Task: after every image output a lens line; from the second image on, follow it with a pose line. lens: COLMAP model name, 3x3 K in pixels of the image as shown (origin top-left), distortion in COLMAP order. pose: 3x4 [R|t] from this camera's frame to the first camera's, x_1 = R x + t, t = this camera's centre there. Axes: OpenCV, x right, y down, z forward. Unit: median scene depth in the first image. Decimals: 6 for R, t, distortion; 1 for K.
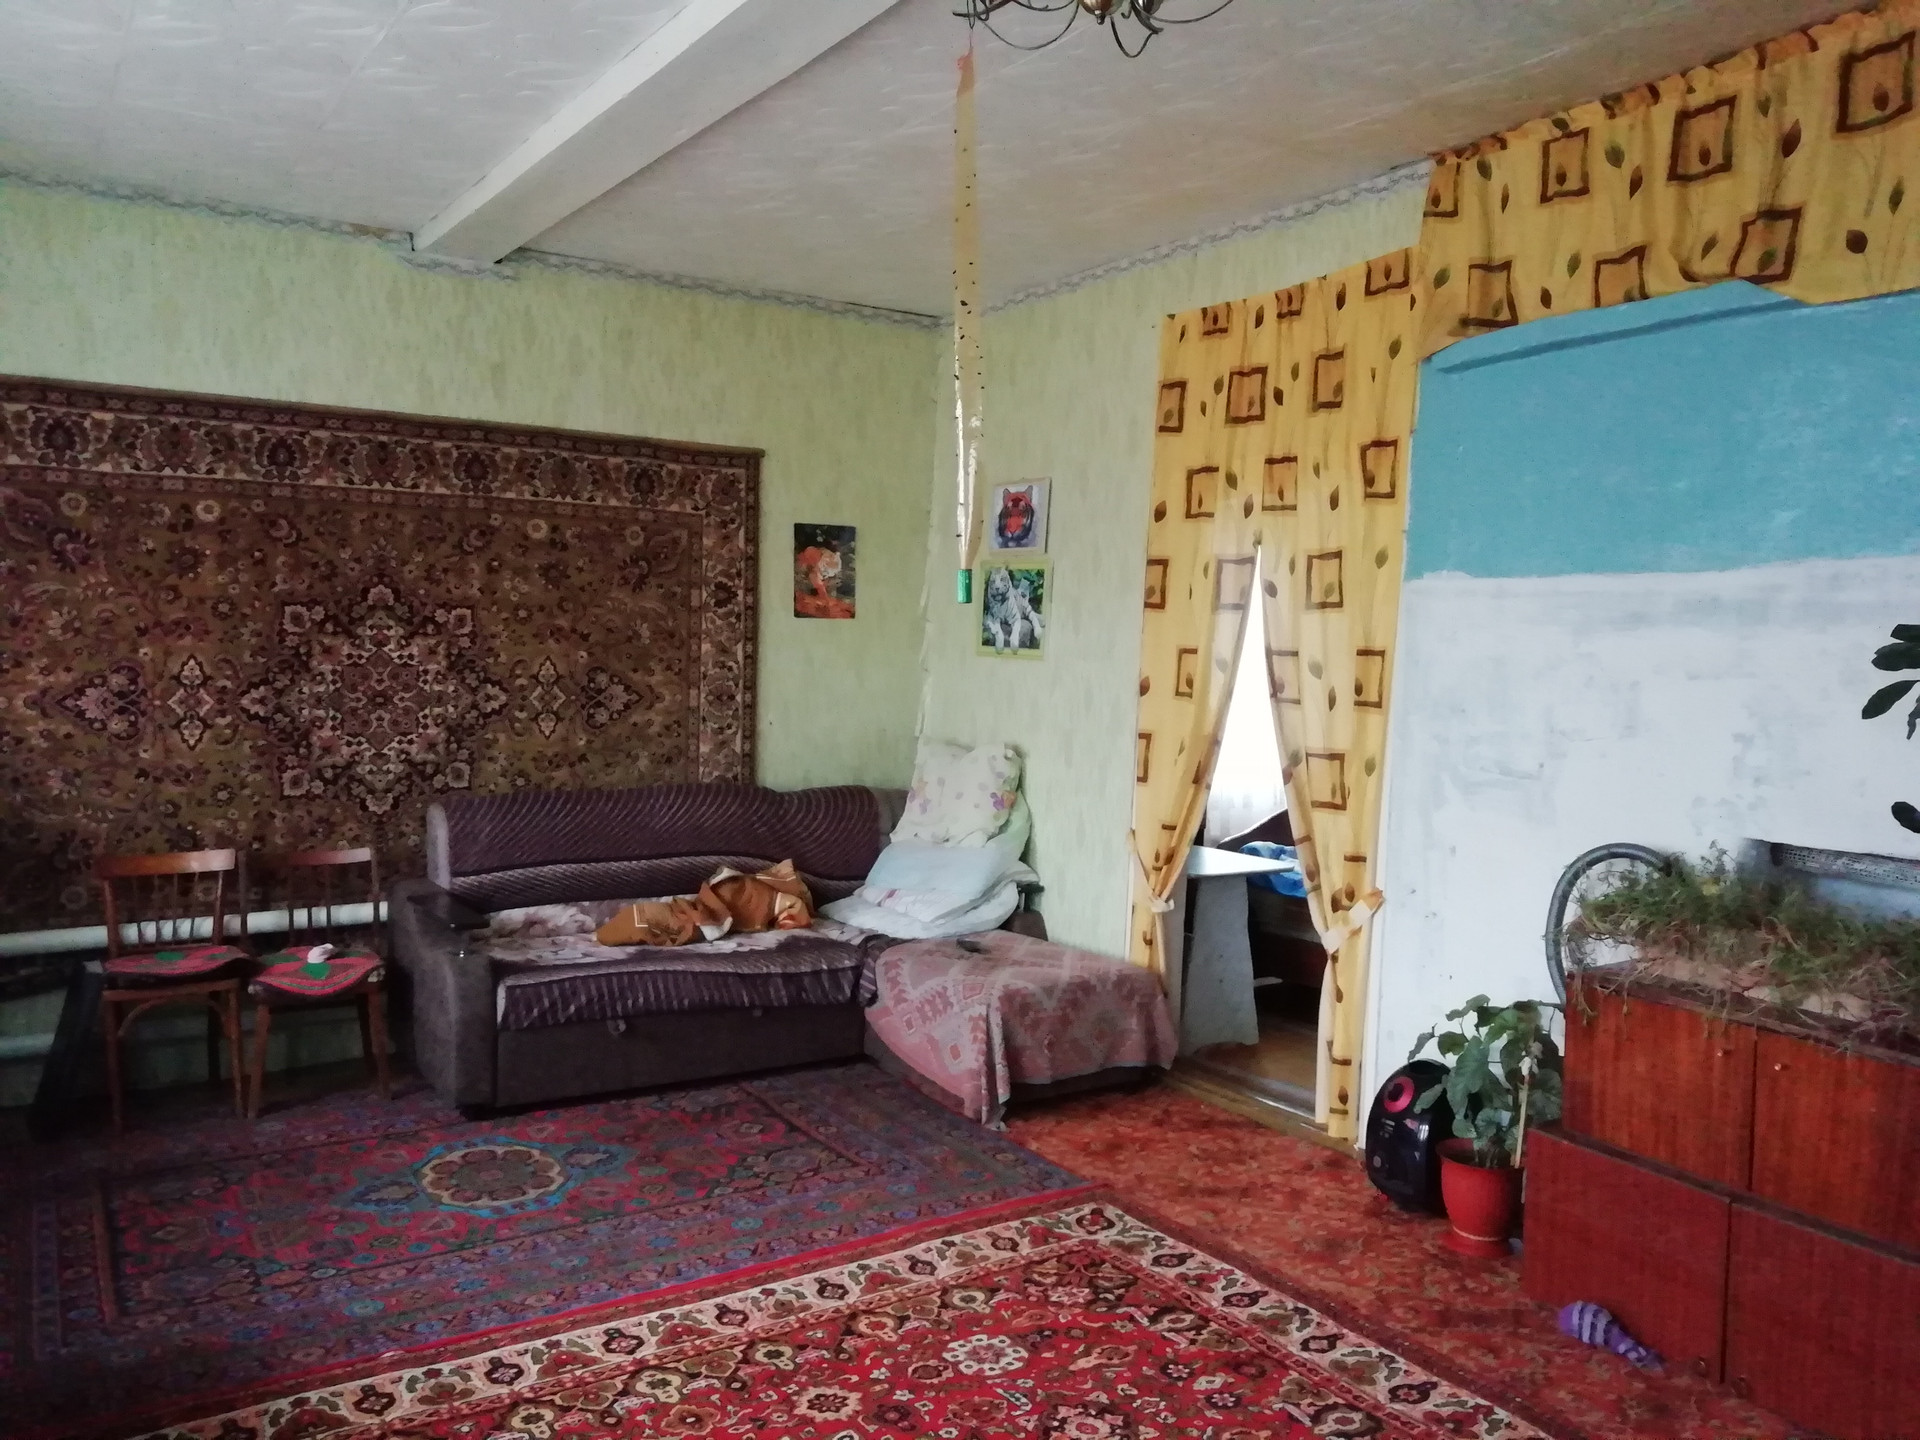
lens RADIAL K [[1441.7, 0, 976.0], [0, 1441.7, 714.3], [0, 0, 1]] dist [0.007673, -0.019904]
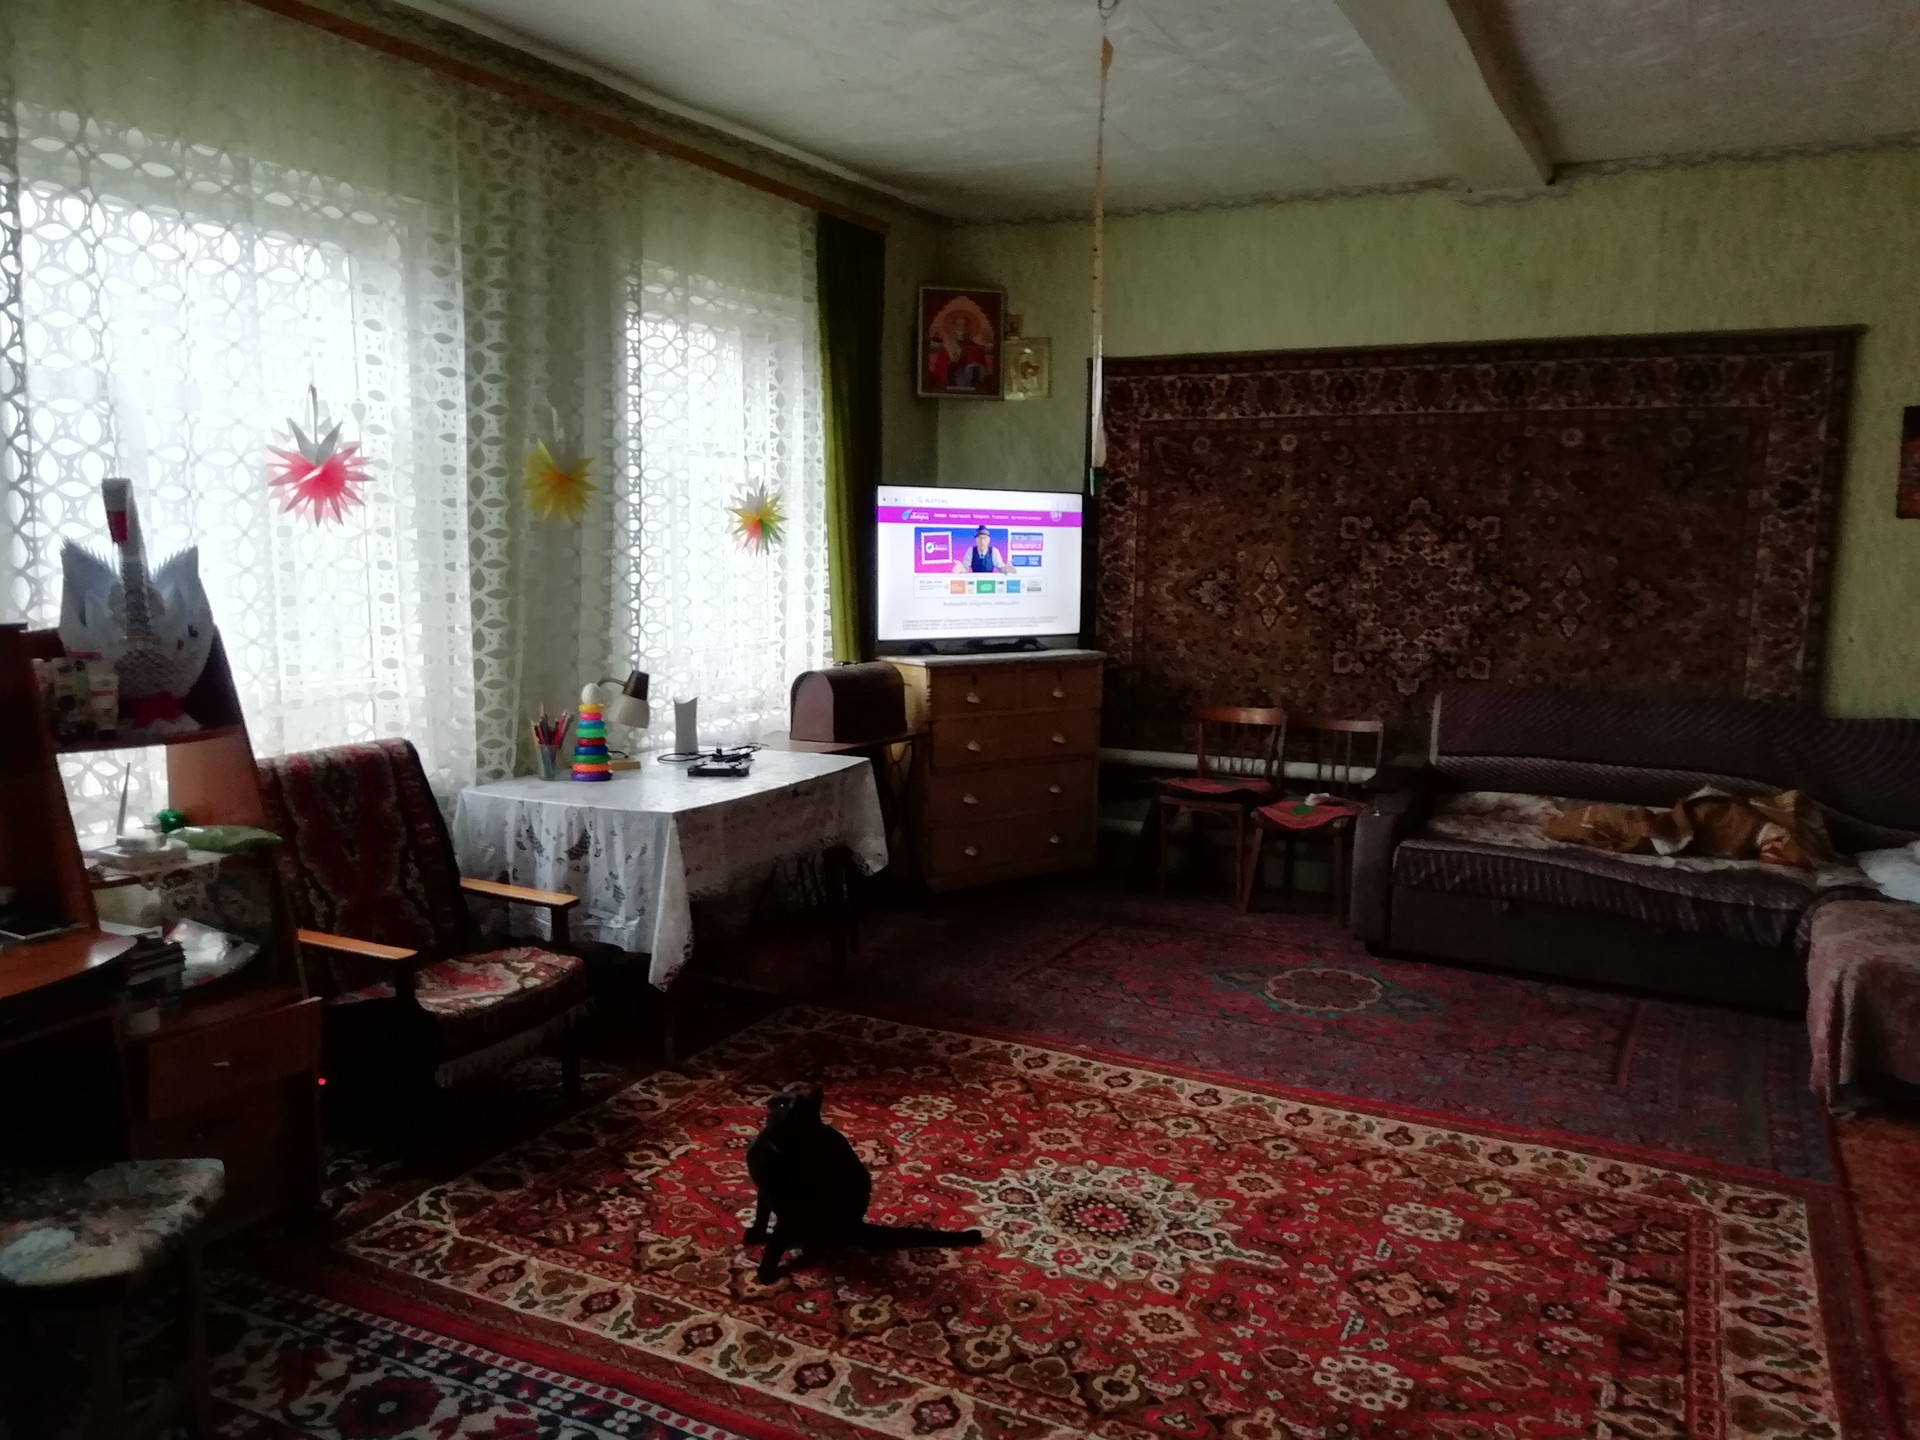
lens RADIAL K [[1441.7, 0, 976.0], [0, 1441.7, 714.3], [0, 0, 1]] dist [0.007673, -0.019904]
pose [[0.497250, 0.094629, -0.862431, 0.443865], [-0.047819, 0.995512, 0.081660, 0.006125], [0.866288, 0.000635, 0.499544, 0.124907]]
